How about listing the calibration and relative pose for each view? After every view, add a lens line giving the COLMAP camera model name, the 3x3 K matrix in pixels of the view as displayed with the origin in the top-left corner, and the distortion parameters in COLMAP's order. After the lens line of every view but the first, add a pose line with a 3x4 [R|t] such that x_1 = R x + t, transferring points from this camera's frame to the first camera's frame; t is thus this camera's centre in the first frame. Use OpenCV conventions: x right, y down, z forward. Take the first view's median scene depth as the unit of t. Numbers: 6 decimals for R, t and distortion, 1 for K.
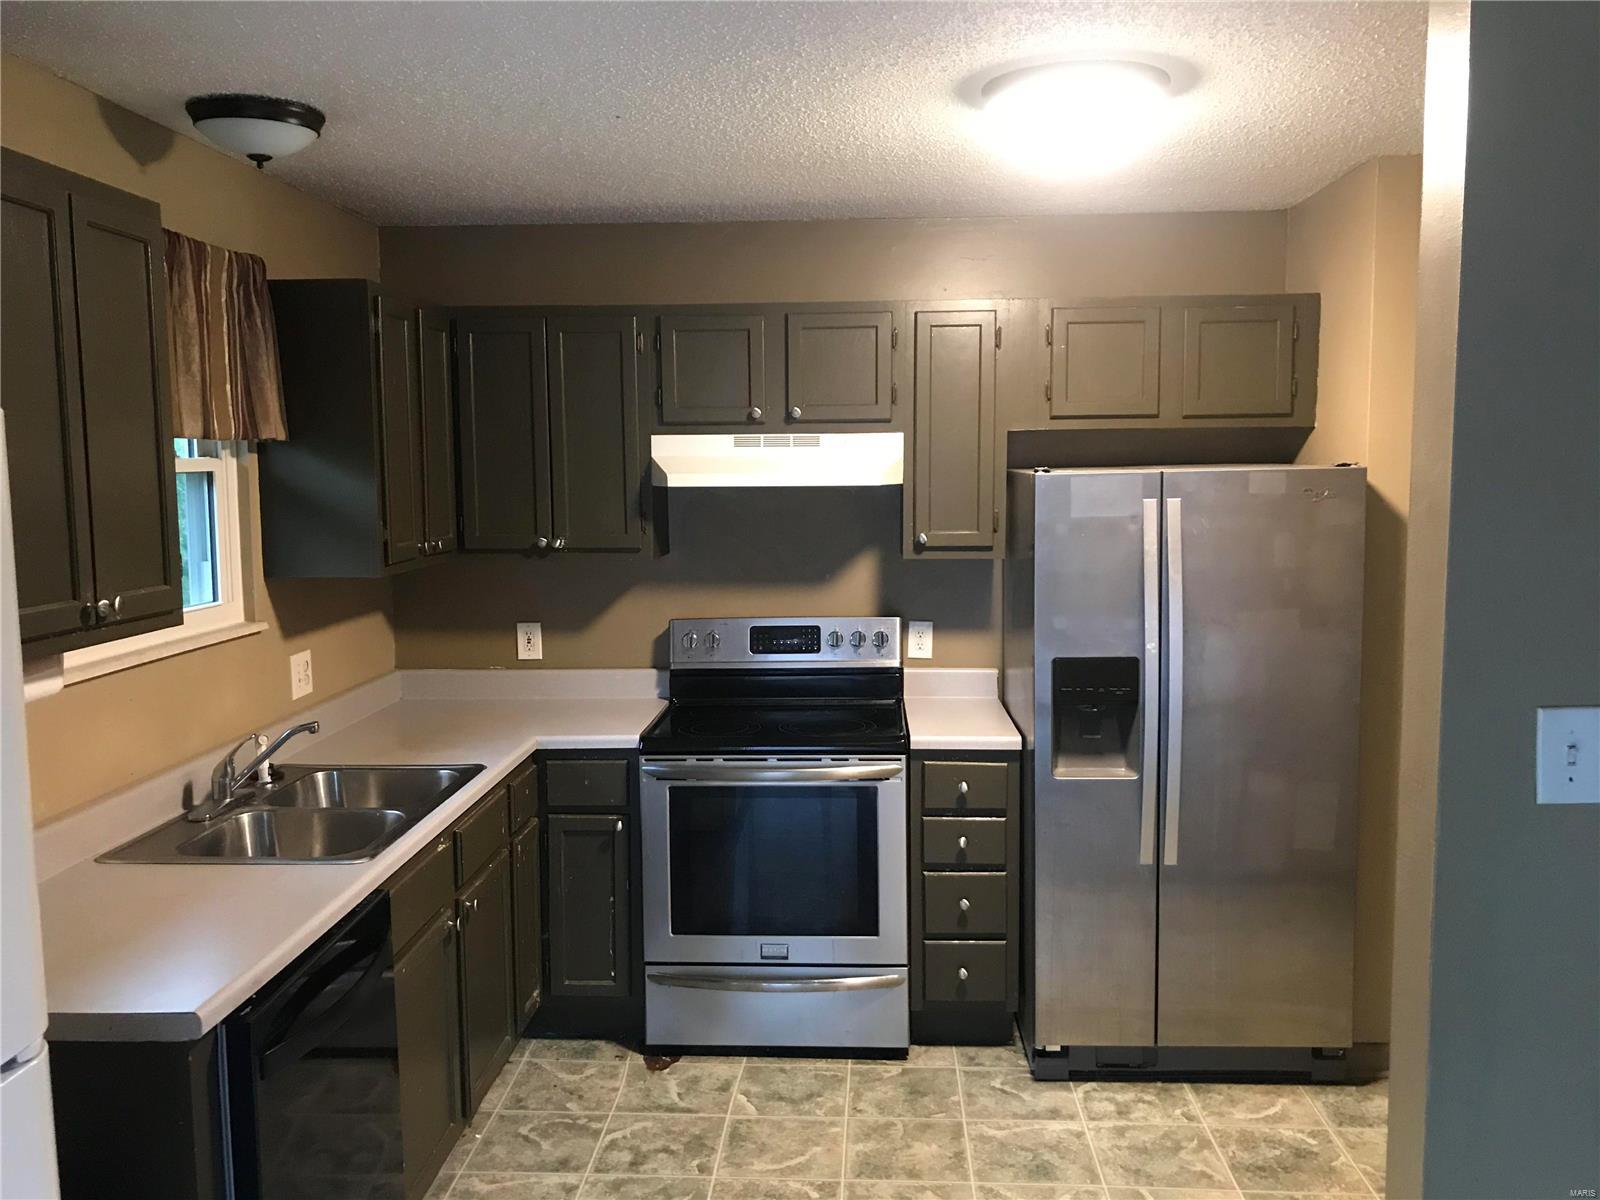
lens RADIAL K [[1307.4, 0, 799.0], [0, 1307.4, 608.6], [0, 0, 1]] dist [0.084314, -0.222815]
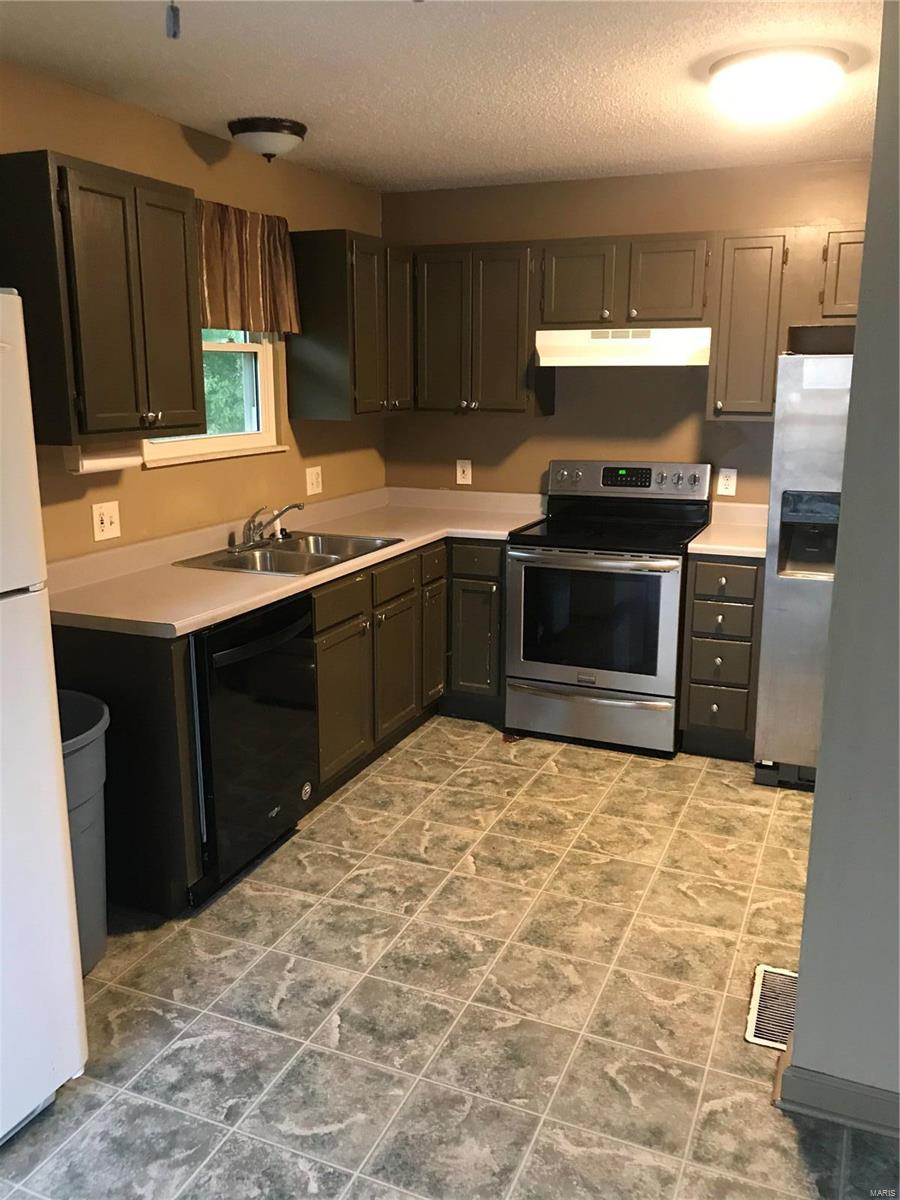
lens RADIAL K [[980.5, 0, 450.0], [0, 980.5, 600.0], [0, 0, 1]] dist [0.084314, -0.222815]
pose [[0.938492, 0.087706, -0.333977, 0.206887], [-0.046838, 0.990599, 0.128527, 0.031949], [0.342110, -0.104979, 0.933777, -0.111286]]
